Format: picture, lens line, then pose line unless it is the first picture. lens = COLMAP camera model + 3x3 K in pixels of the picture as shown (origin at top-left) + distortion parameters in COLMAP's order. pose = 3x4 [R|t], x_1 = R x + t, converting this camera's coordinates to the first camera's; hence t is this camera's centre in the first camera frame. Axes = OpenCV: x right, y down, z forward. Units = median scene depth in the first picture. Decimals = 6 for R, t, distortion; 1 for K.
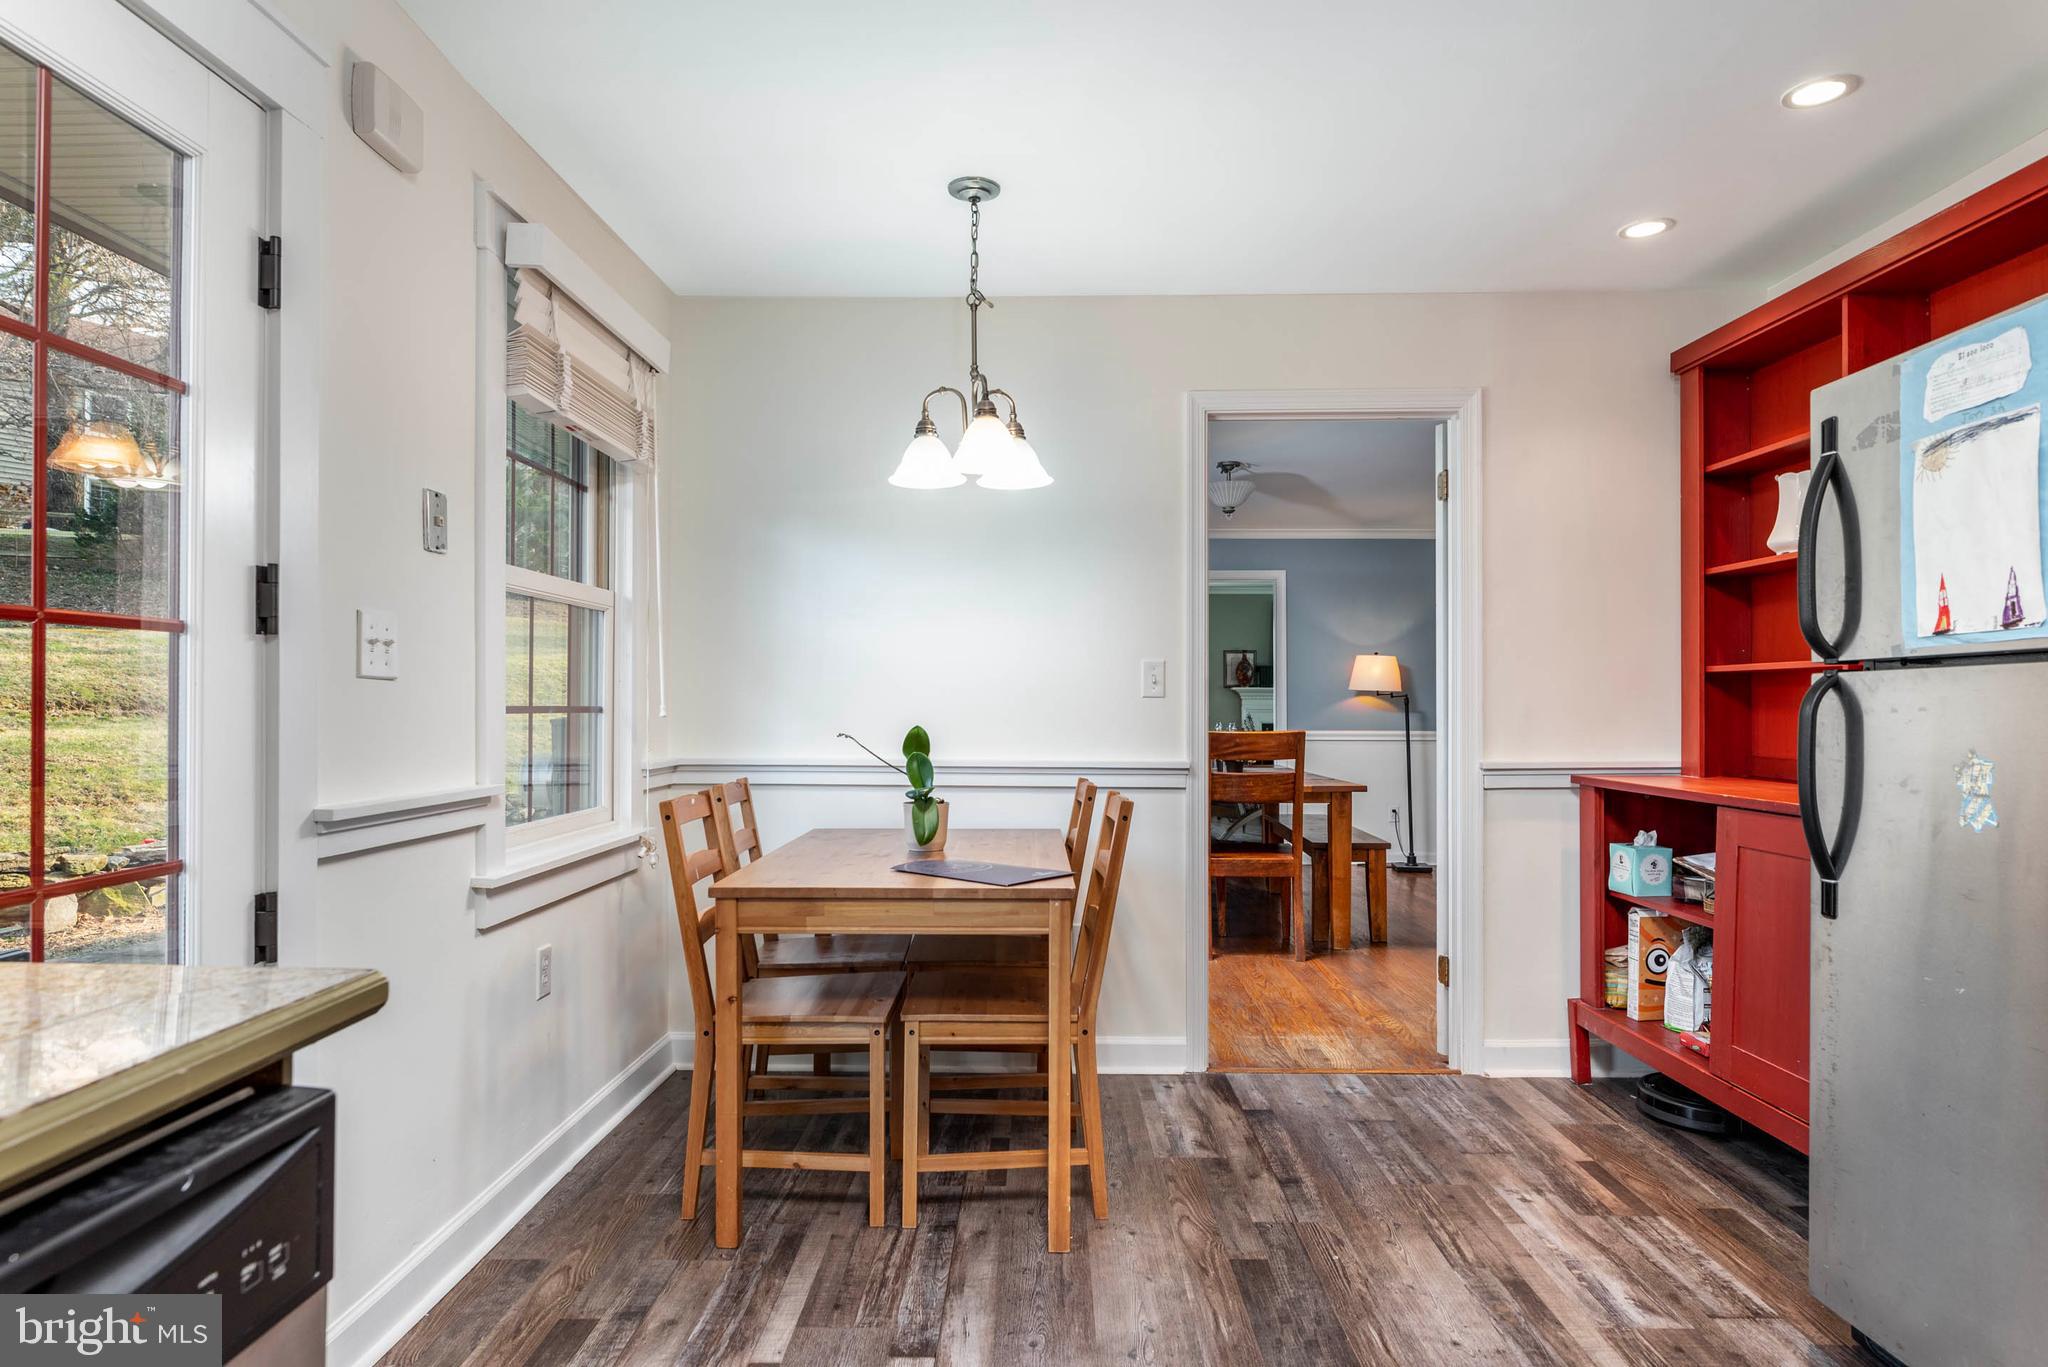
lens RADIAL K [[1194.7, 0, 1023.5], [0, 1194.7, 691.5], [0, 0, 1]] dist [-0.003881, -0.001017]
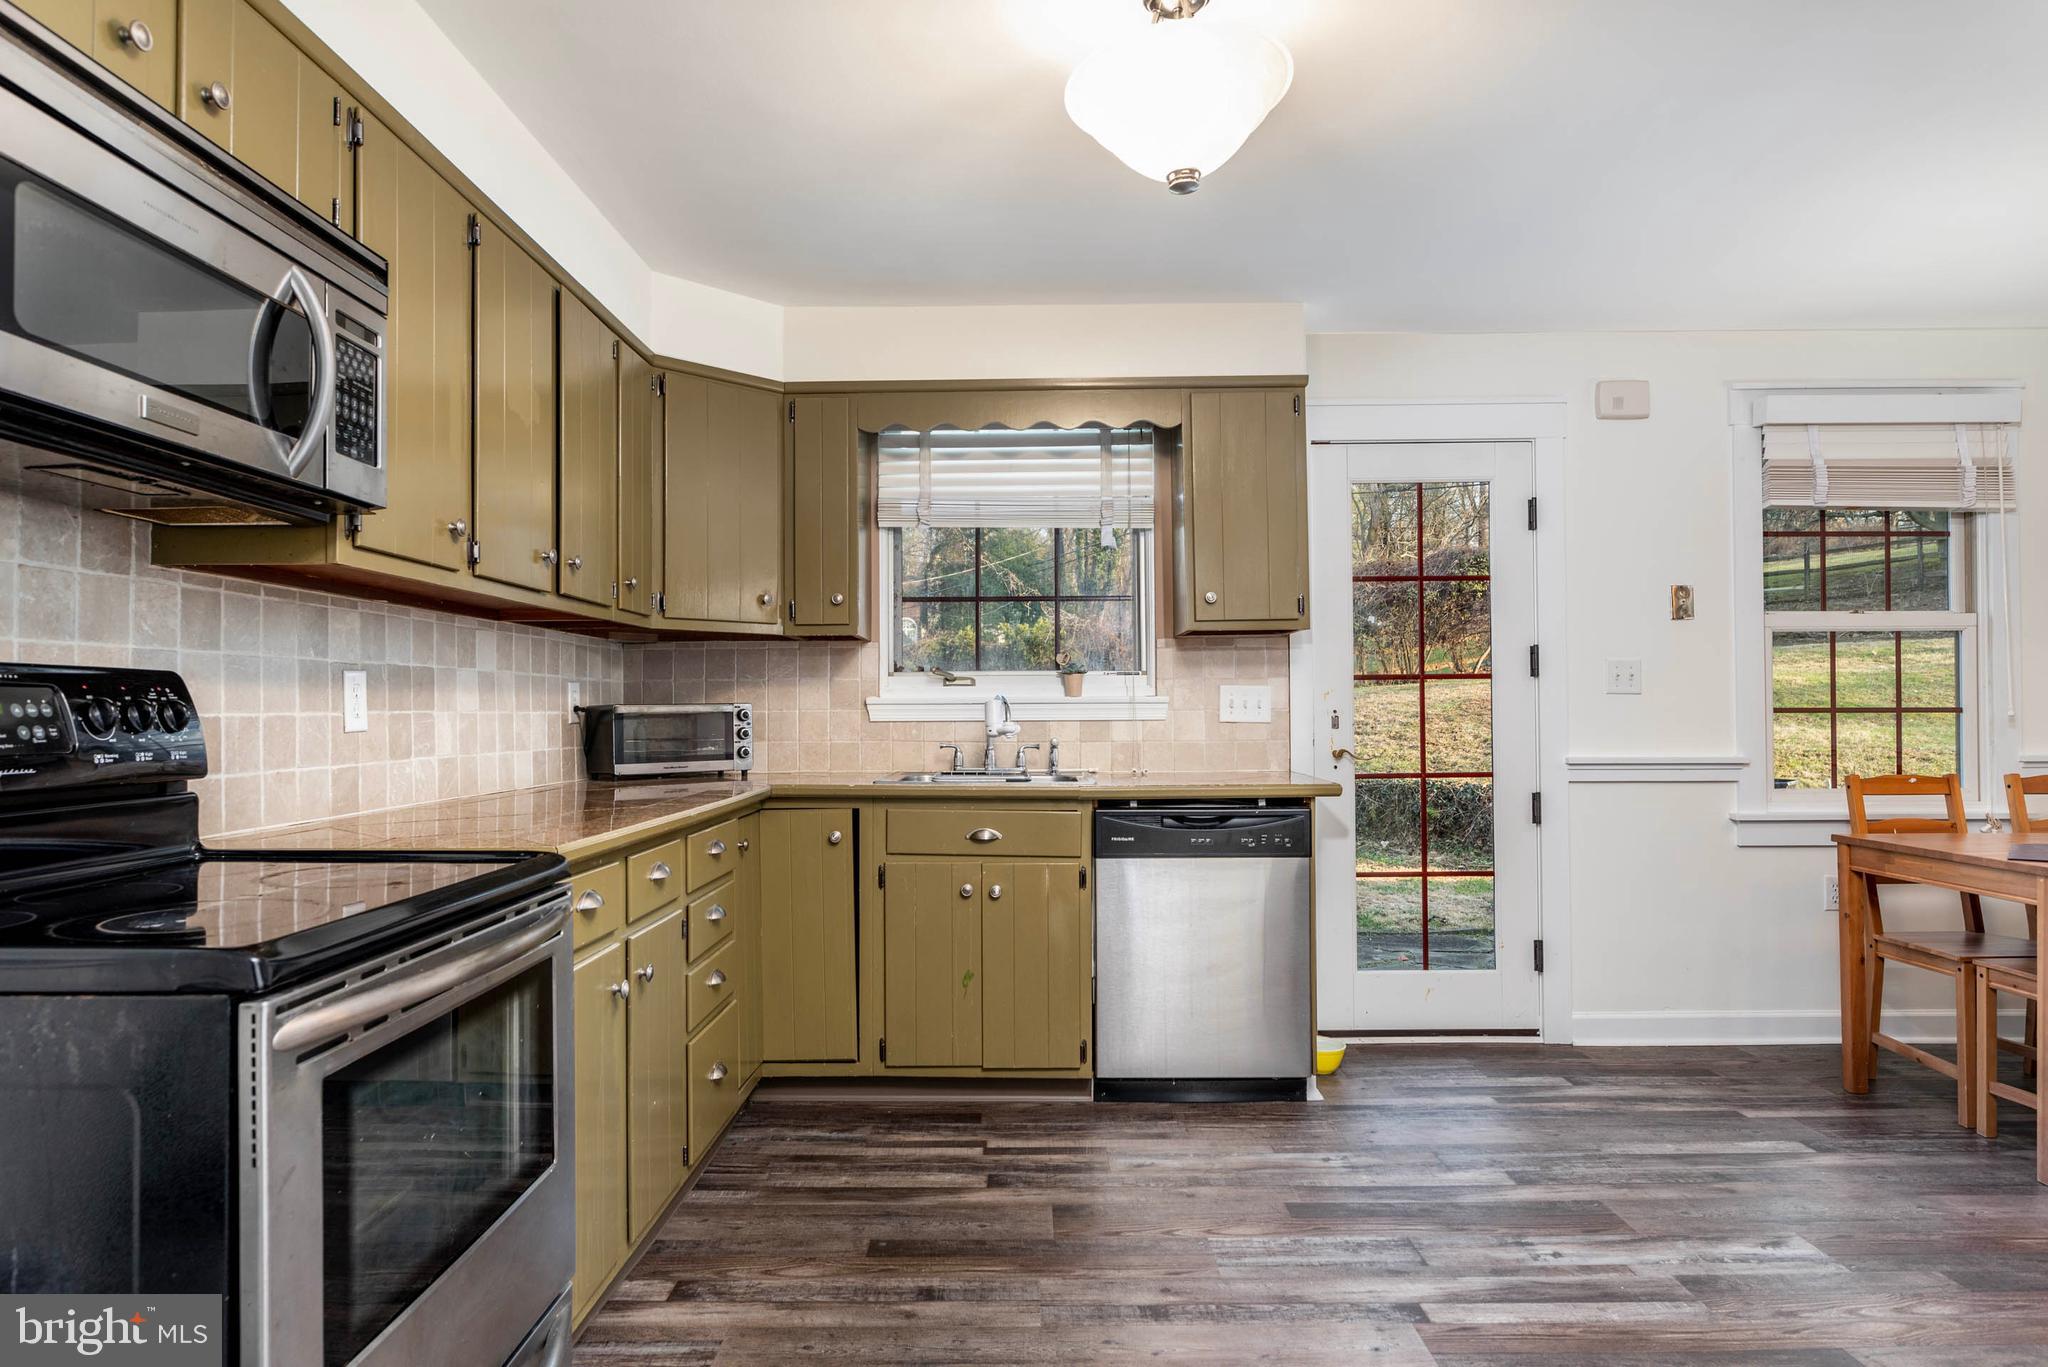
lens RADIAL K [[1194.7, 0, 1020.6], [0, 1194.7, 688.9], [0, 0, 1]] dist [-0.003881, -0.001017]
pose [[0.005693, -0.020019, -0.999783, 1.294429], [0.014797, 0.999692, -0.019932, 0.005238], [0.999874, -0.014680, 0.005988, 0.021739]]
